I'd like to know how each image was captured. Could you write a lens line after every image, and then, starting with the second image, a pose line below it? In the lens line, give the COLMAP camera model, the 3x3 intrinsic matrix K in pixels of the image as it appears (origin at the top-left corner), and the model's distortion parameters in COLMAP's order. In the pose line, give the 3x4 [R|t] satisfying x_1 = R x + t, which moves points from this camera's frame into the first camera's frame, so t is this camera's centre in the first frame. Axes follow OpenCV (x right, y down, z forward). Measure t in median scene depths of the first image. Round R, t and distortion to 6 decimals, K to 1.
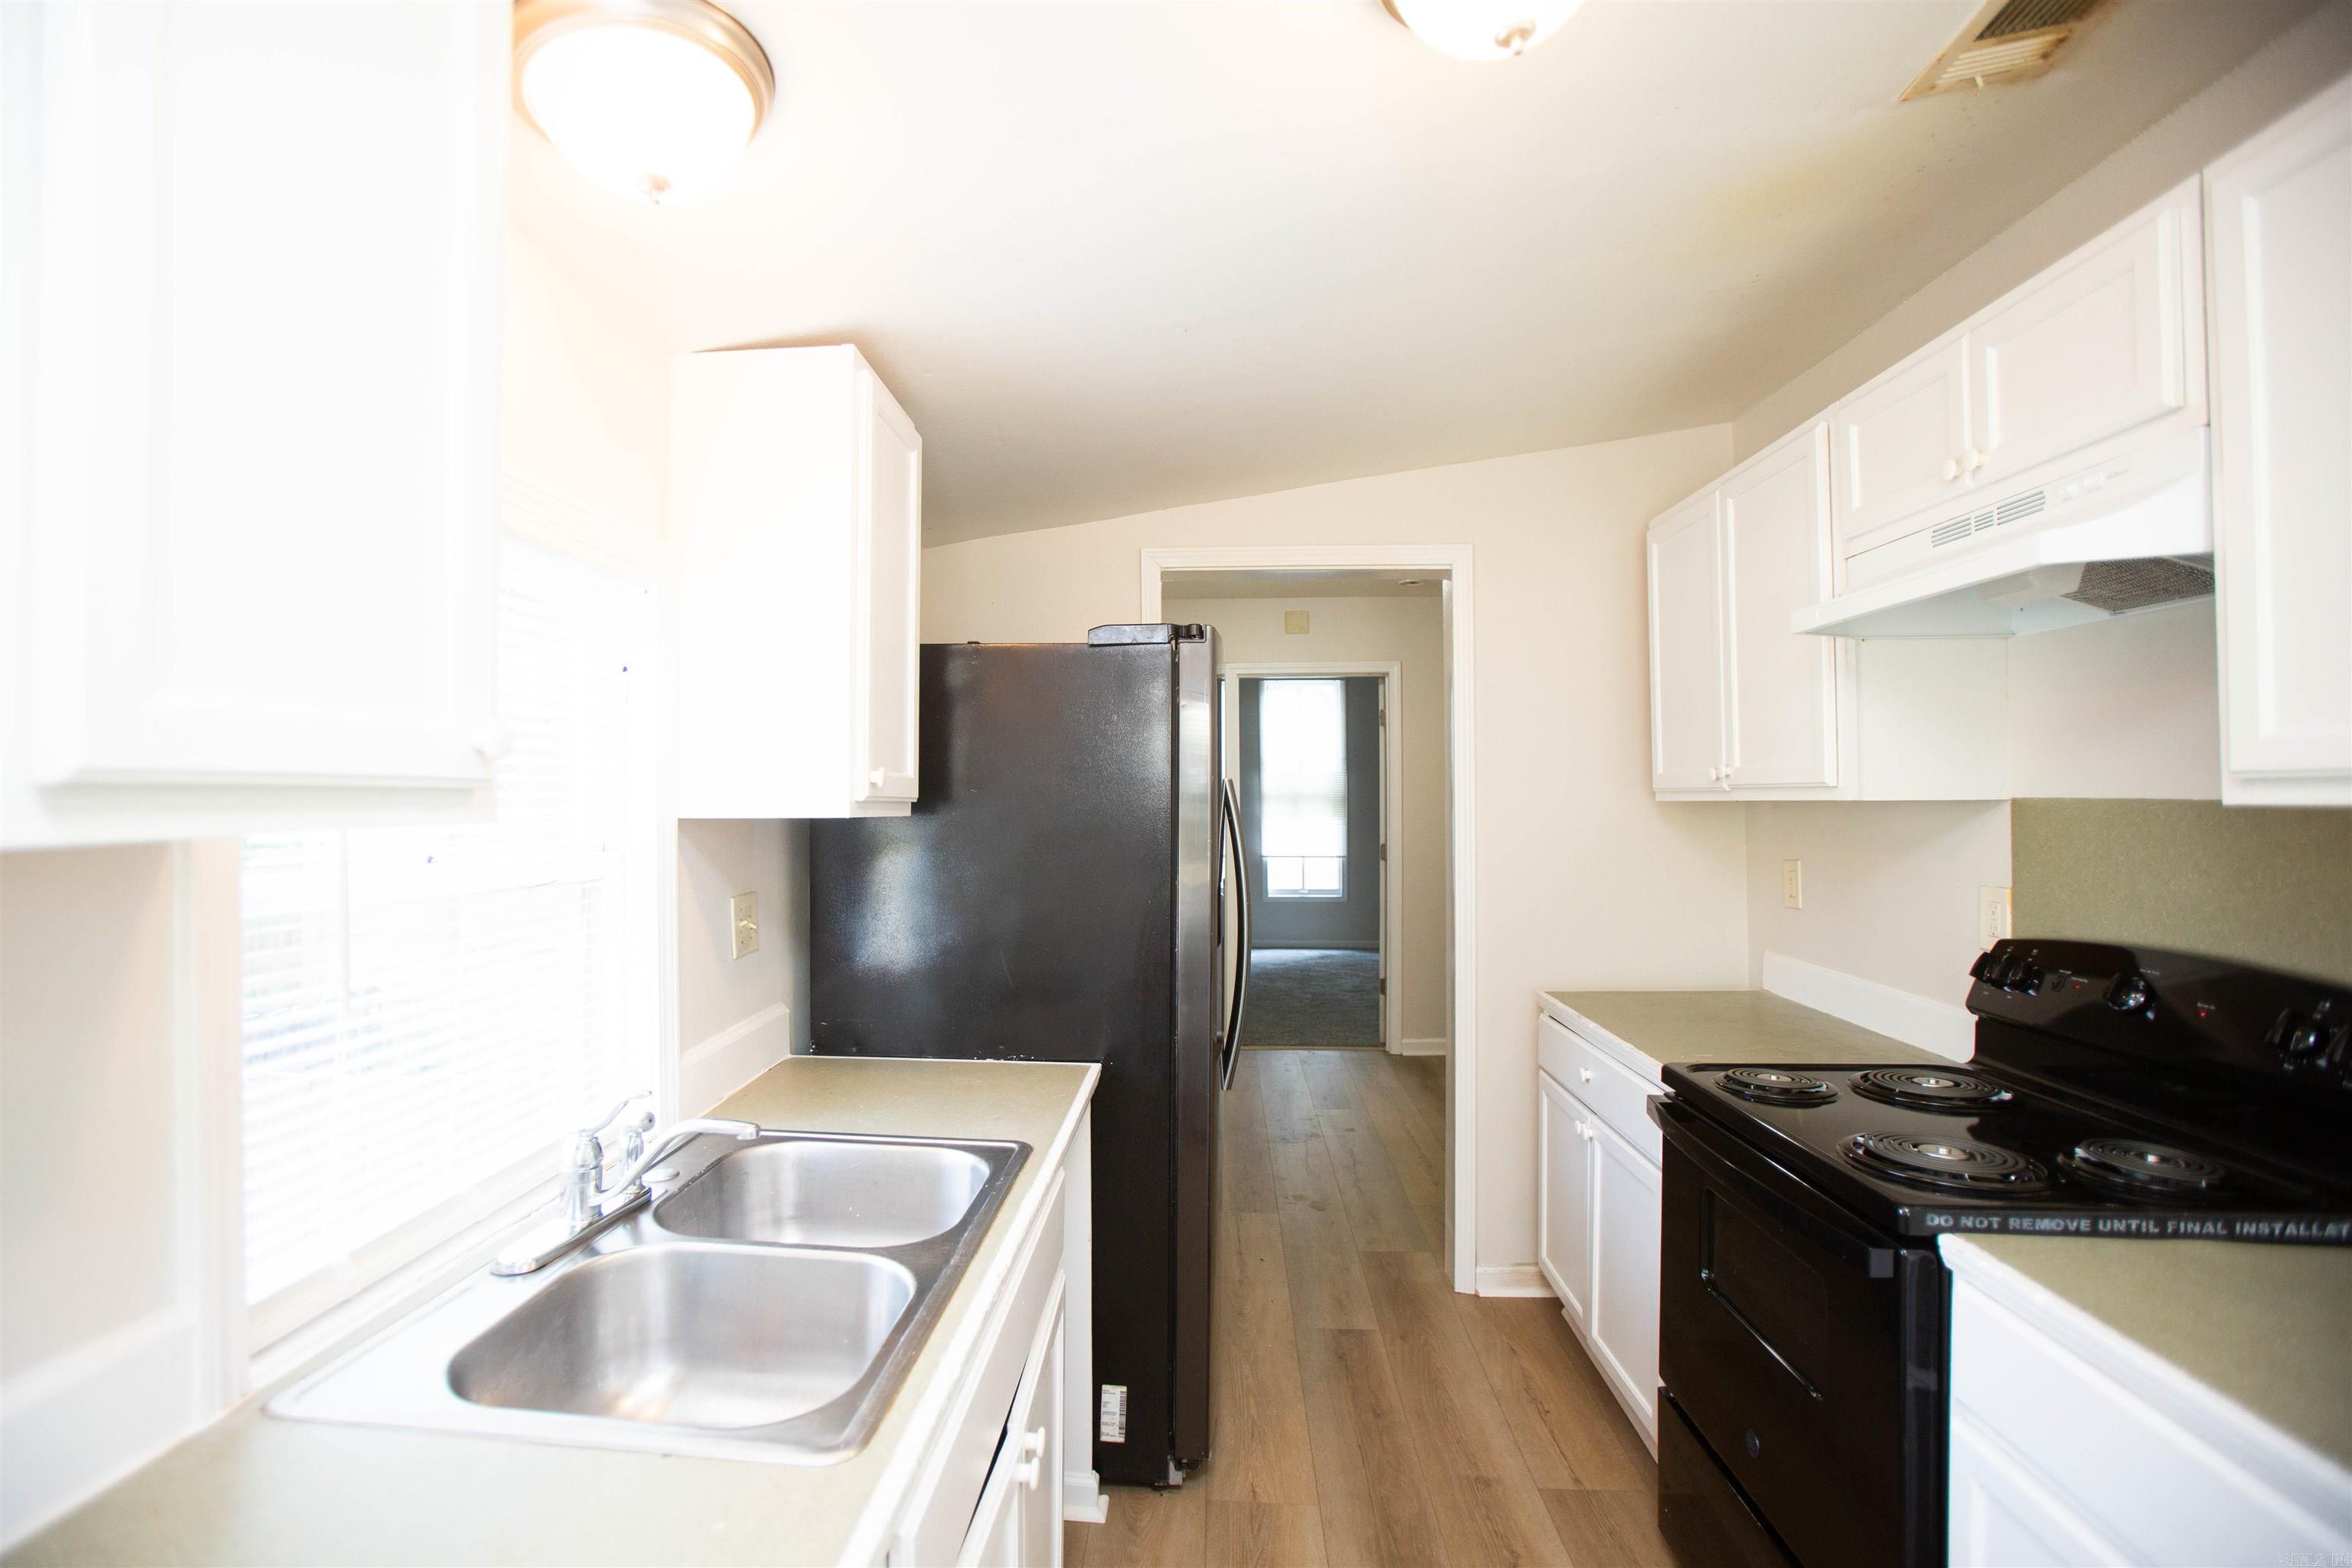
lens RADIAL K [[1109.7, 0, 1134.5], [0, 1109.7, 784.3], [0, 0, 1]] dist [-0.078320, 0.032802]
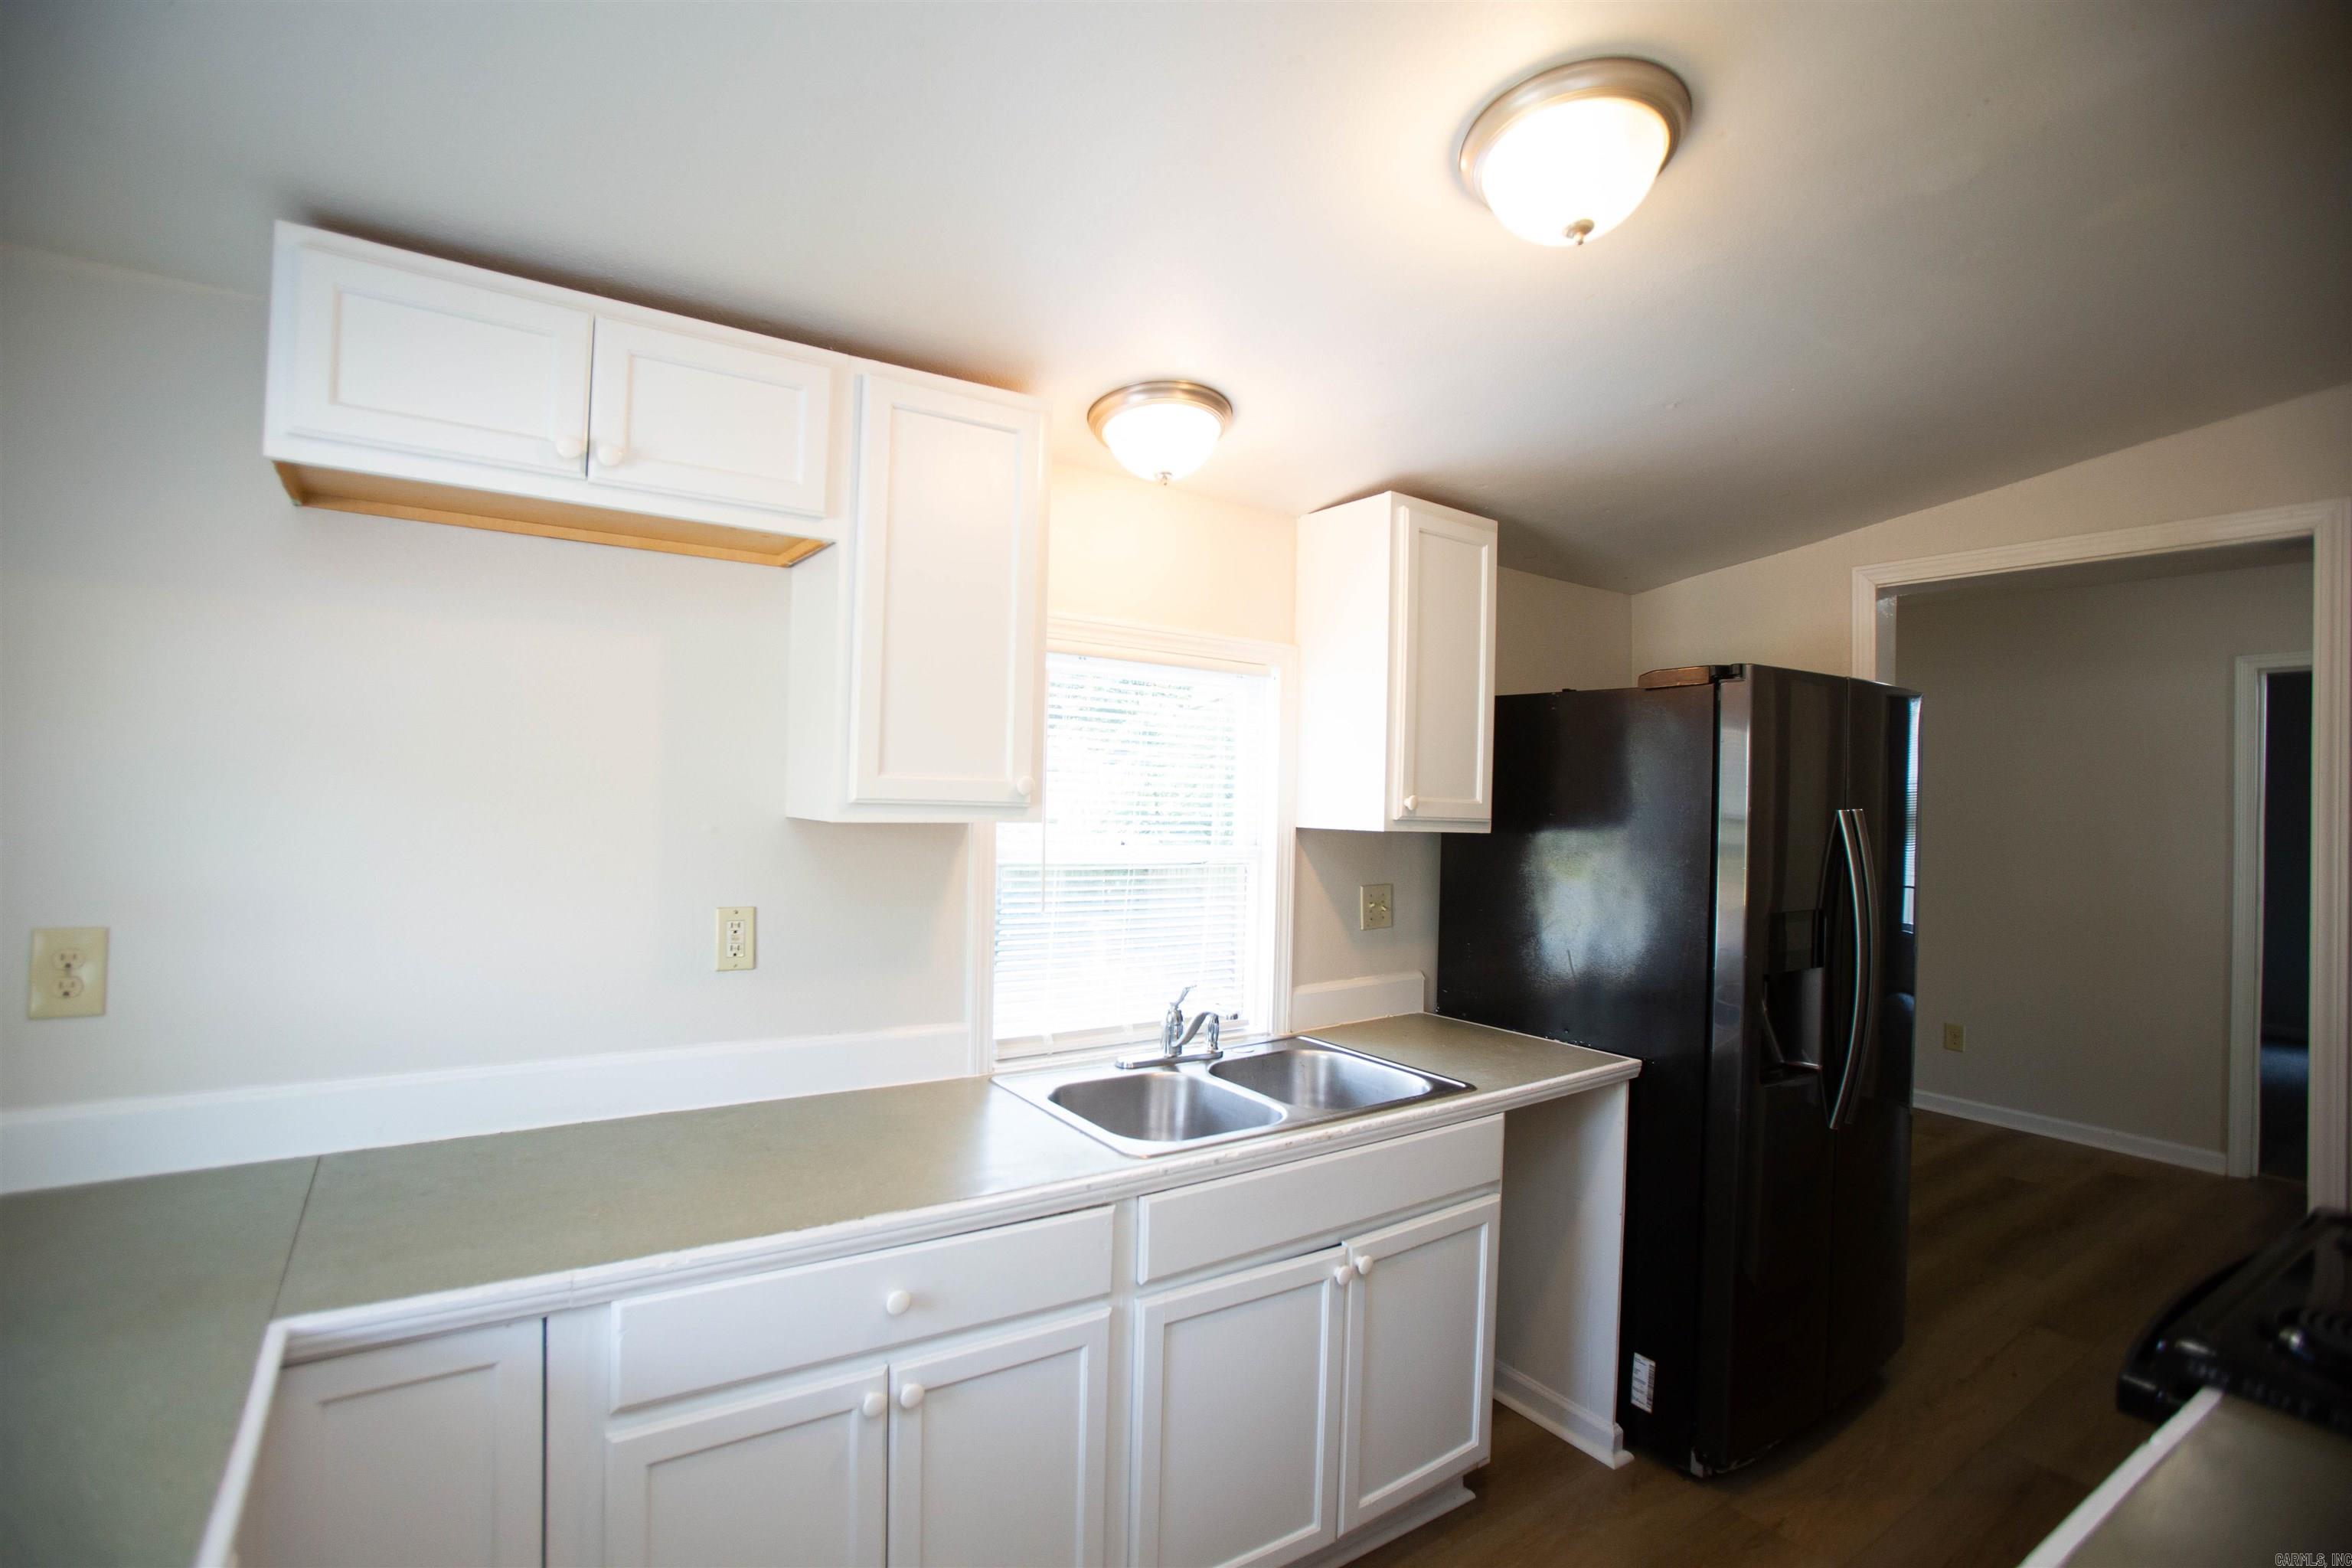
lens RADIAL K [[1109.7, 0, 1134.5], [0, 1109.7, 784.3], [0, 0, 1]] dist [-0.078320, 0.032802]
pose [[0.622450, 0.009023, -0.782608, 0.548670], [-0.020697, 0.999774, -0.004935, -0.013193], [0.782386, 0.019269, 0.622496, -0.103571]]
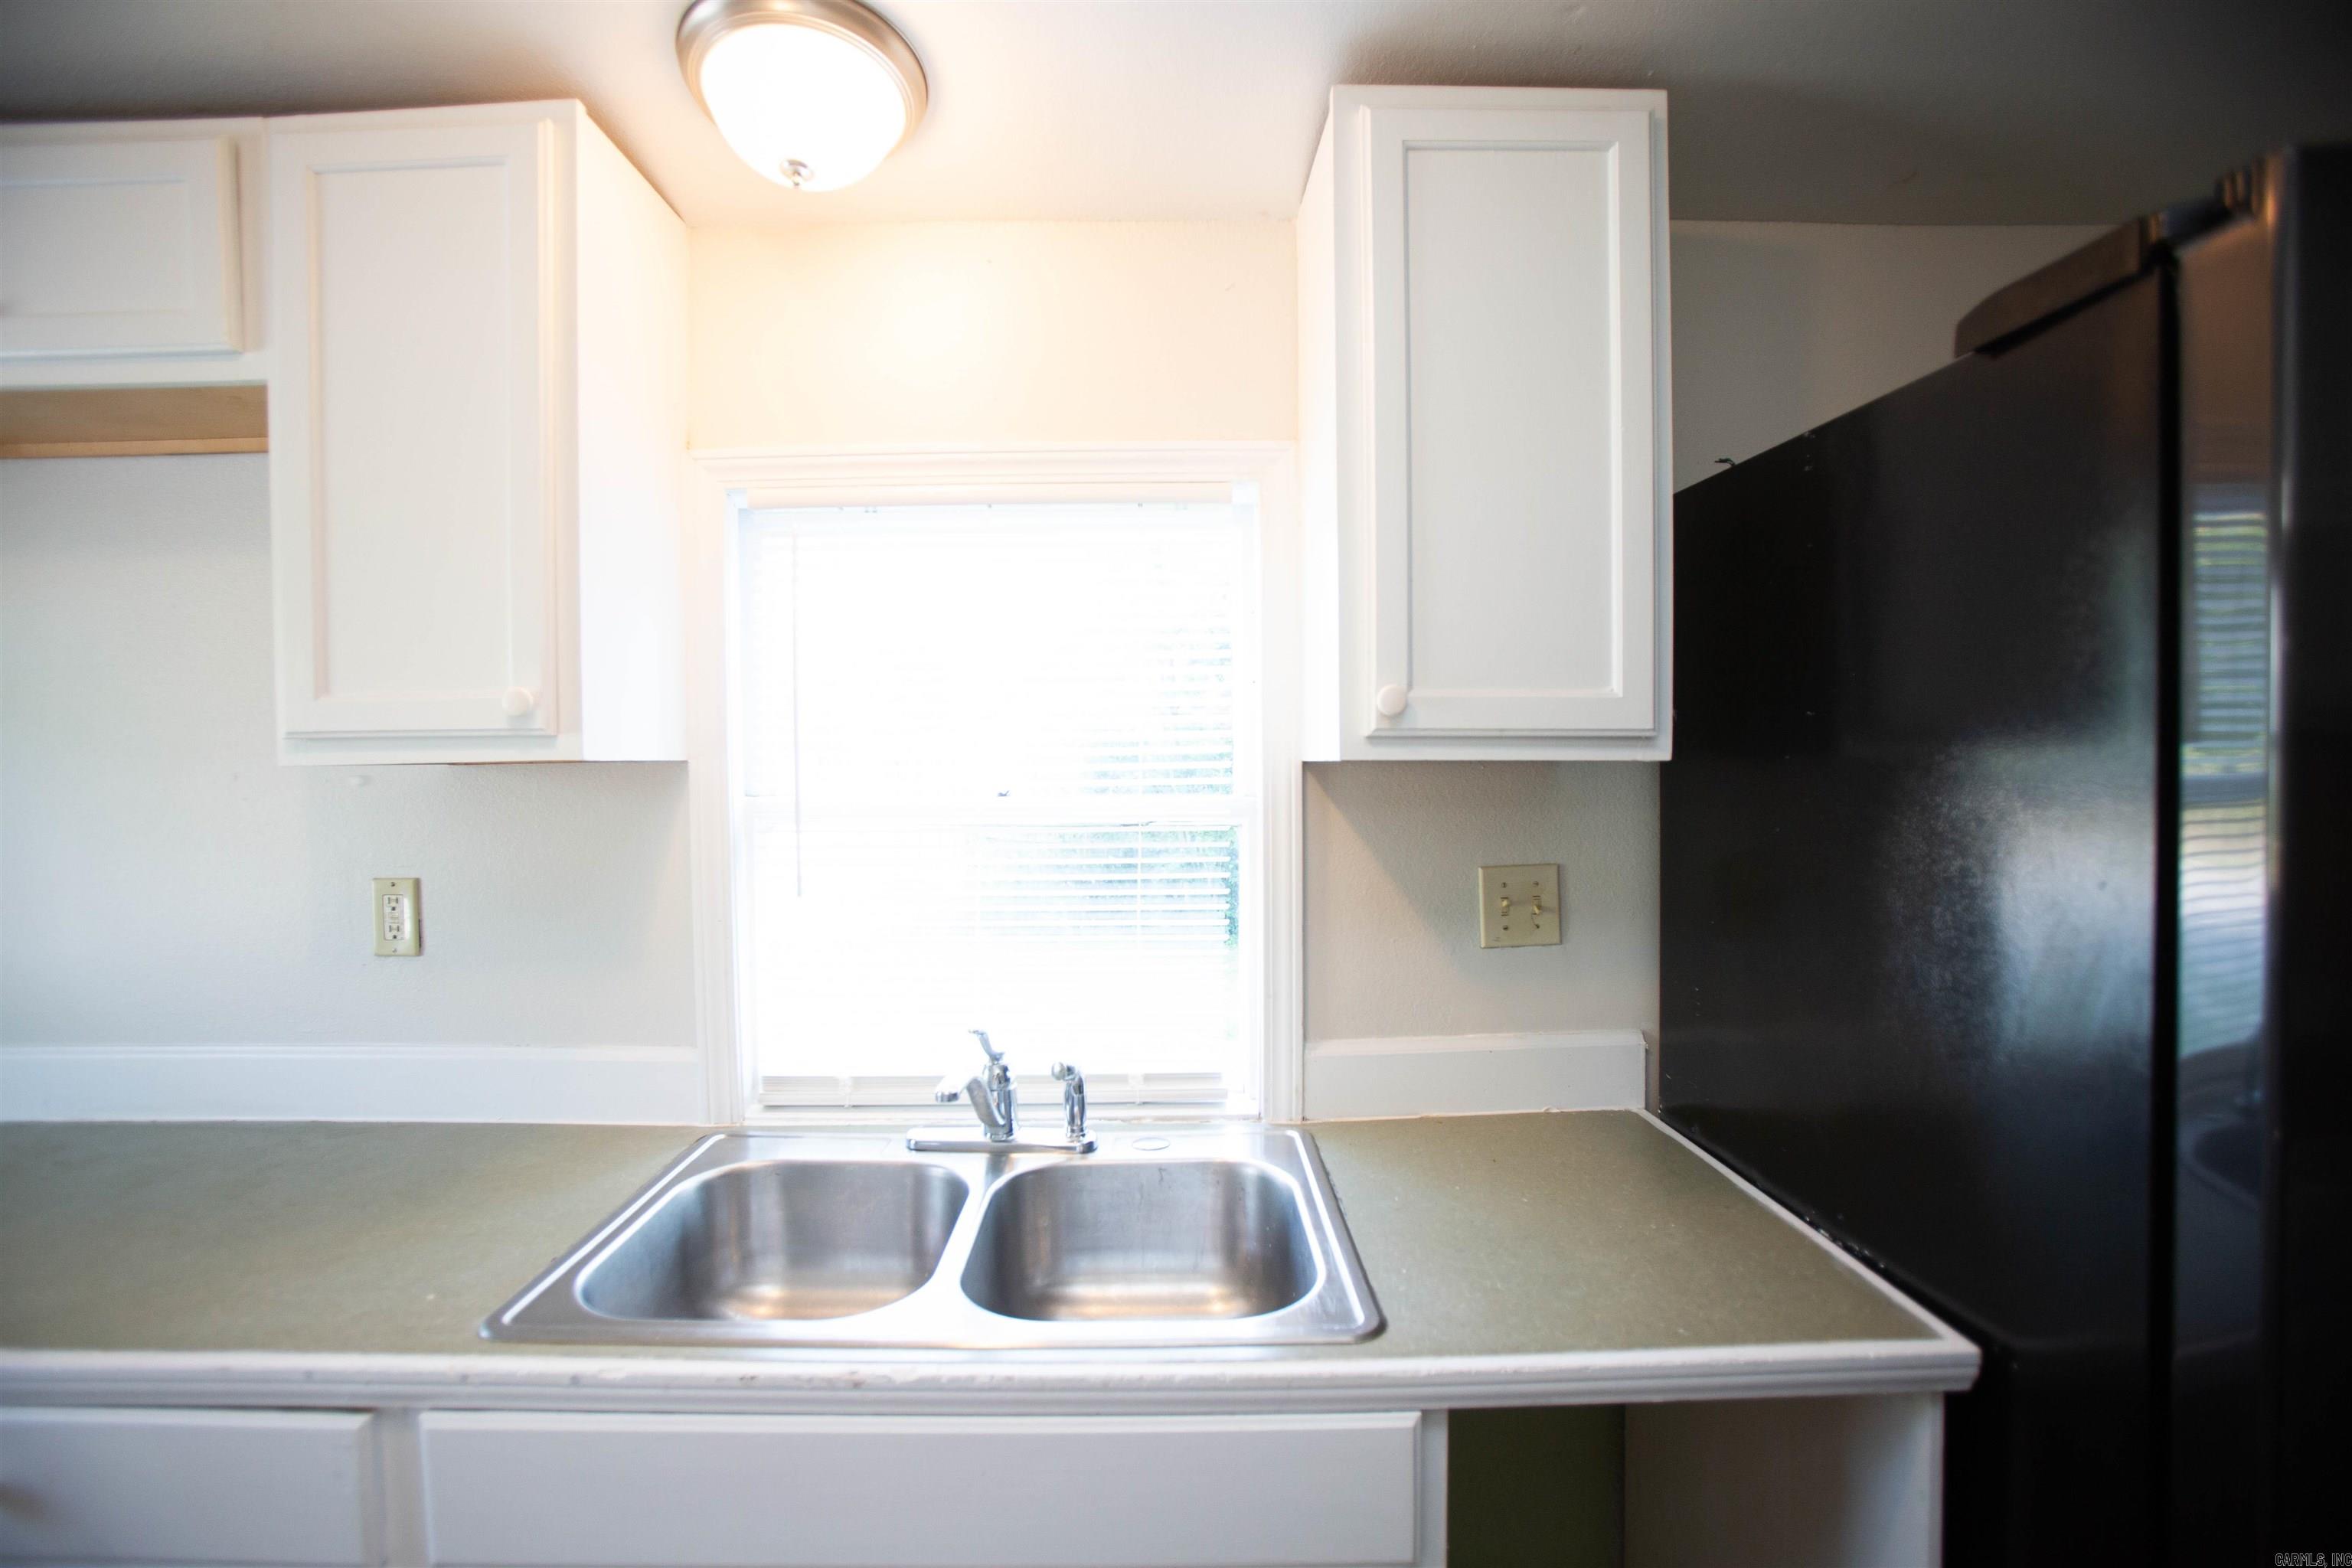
lens RADIAL K [[1075.5, 0, 1139.9], [0, 1075.5, 780.1], [0, 0, 1]] dist [-0.060990, 0.018401]
pose [[0.075714, 0.016503, -0.996993, 0.355435], [0.018570, 0.999666, 0.017958, 0.024683], [0.996957, -0.019874, 0.075382, 0.701543]]
